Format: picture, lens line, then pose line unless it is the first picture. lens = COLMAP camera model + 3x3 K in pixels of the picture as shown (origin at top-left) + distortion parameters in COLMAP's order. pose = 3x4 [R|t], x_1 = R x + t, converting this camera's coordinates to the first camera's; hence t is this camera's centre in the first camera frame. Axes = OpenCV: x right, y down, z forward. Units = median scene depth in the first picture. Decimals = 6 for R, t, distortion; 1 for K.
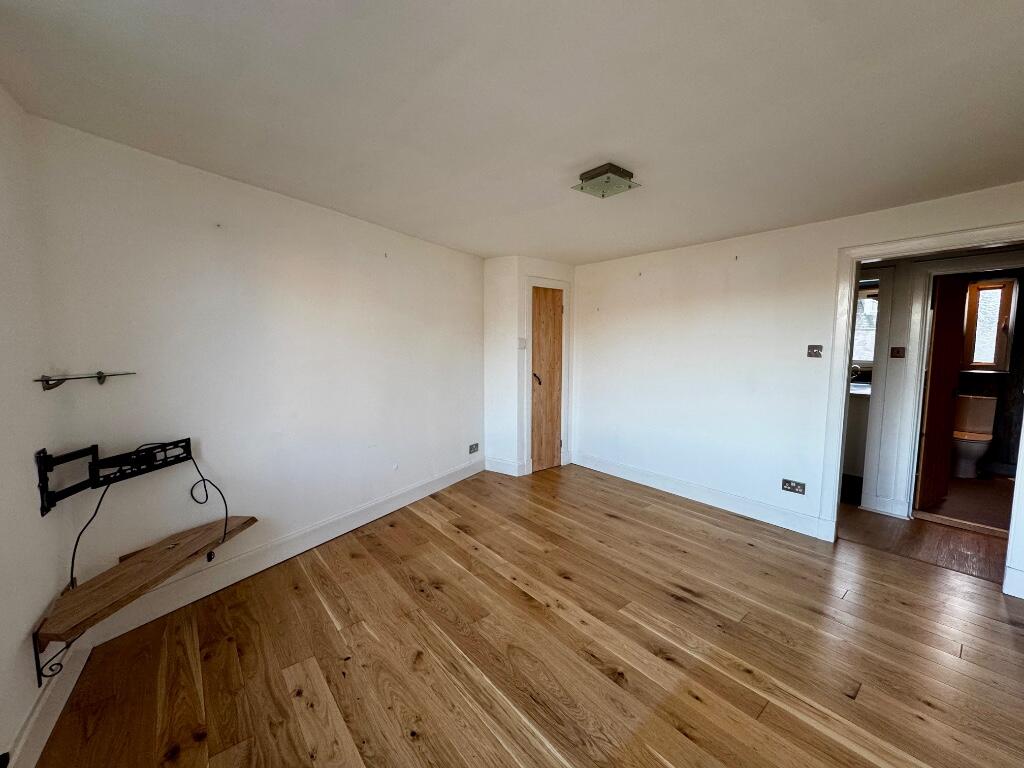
lens RADIAL K [[409.1, 0, 511.8], [0, 409.1, 383.1], [0, 0, 1]] dist [-0.001088, -0.000151]
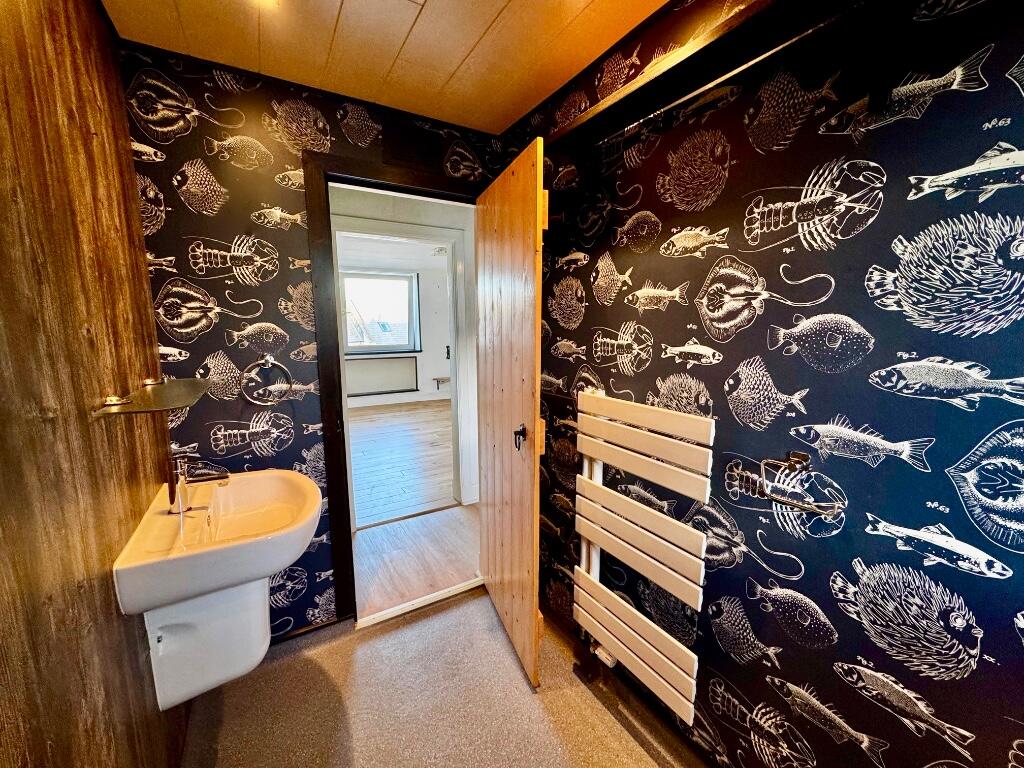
lens RADIAL K [[409.1, 0, 511.6], [0, 409.1, 384.0], [0, 0, 1]] dist [-0.001088, -0.000151]
pose [[-0.147132, 0.144188, -0.978551, 2.020052], [-0.090872, 0.983163, 0.158530, -0.128253], [0.984934, 0.112248, -0.131552, 1.391538]]
